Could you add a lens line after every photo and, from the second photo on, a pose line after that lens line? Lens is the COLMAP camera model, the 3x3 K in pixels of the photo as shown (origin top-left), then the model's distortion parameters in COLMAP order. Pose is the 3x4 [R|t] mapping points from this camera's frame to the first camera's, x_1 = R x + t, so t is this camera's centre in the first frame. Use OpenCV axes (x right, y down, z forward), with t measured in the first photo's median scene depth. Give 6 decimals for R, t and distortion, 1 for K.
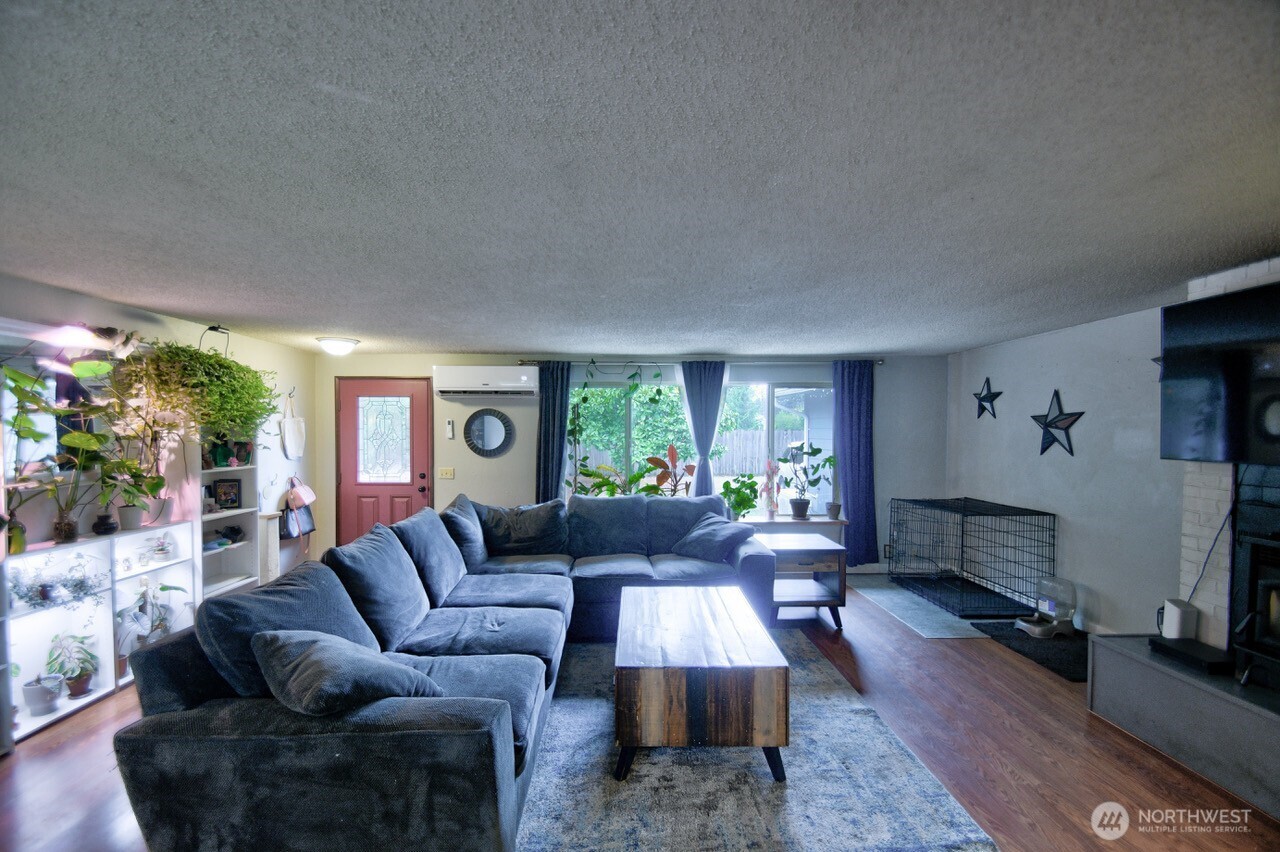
lens RADIAL K [[577.1, 0, 637.0], [0, 577.1, 436.1], [0, 0, 1]] dist [0.003280, -0.013104]
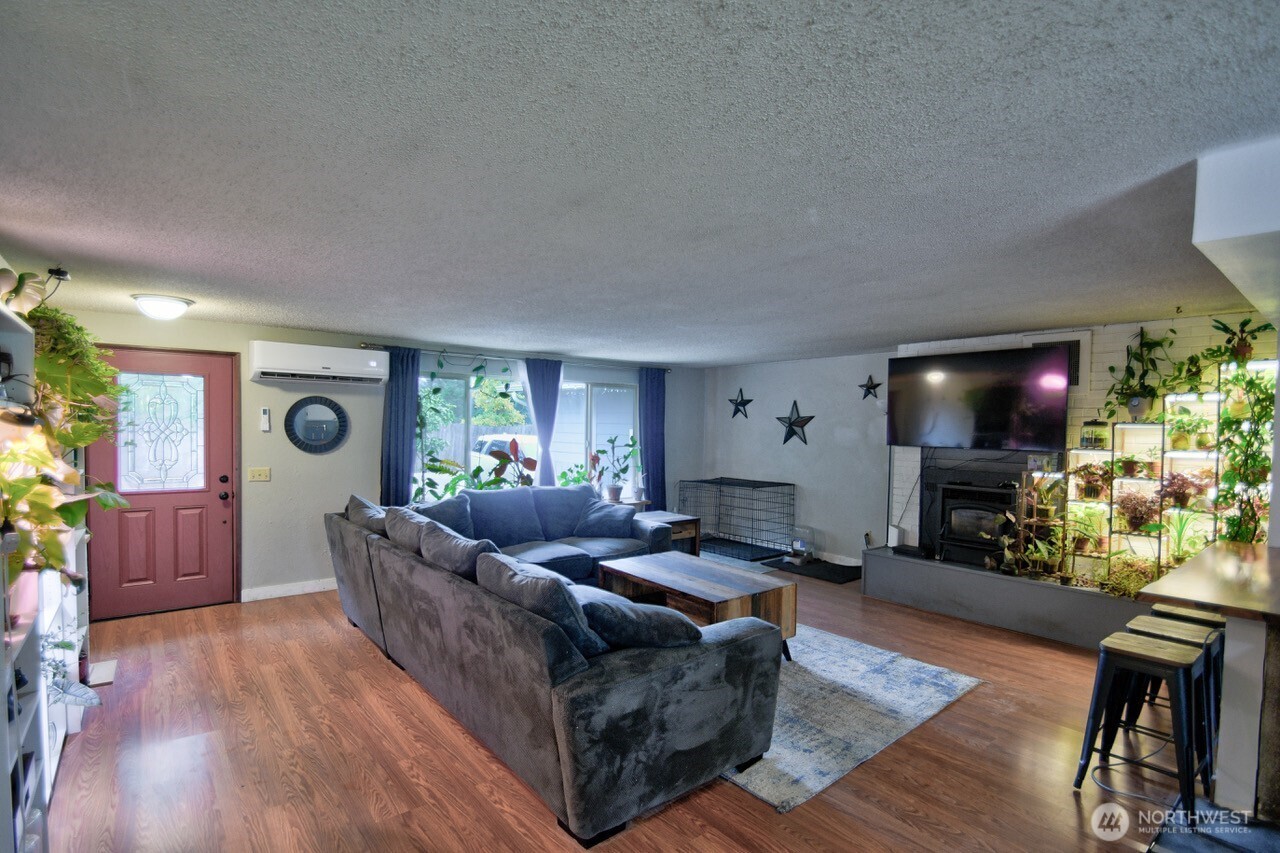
lens RADIAL K [[629.9, 0, 642.0], [0, 629.9, 430.6], [0, 0, 1]] dist [0.002593, 0.000422]
pose [[0.779467, 0.004088, 0.626429, -0.475832], [-0.006995, 0.999973, 0.002178, -0.002442], [-0.626404, -0.006079, 0.779475, -0.017550]]
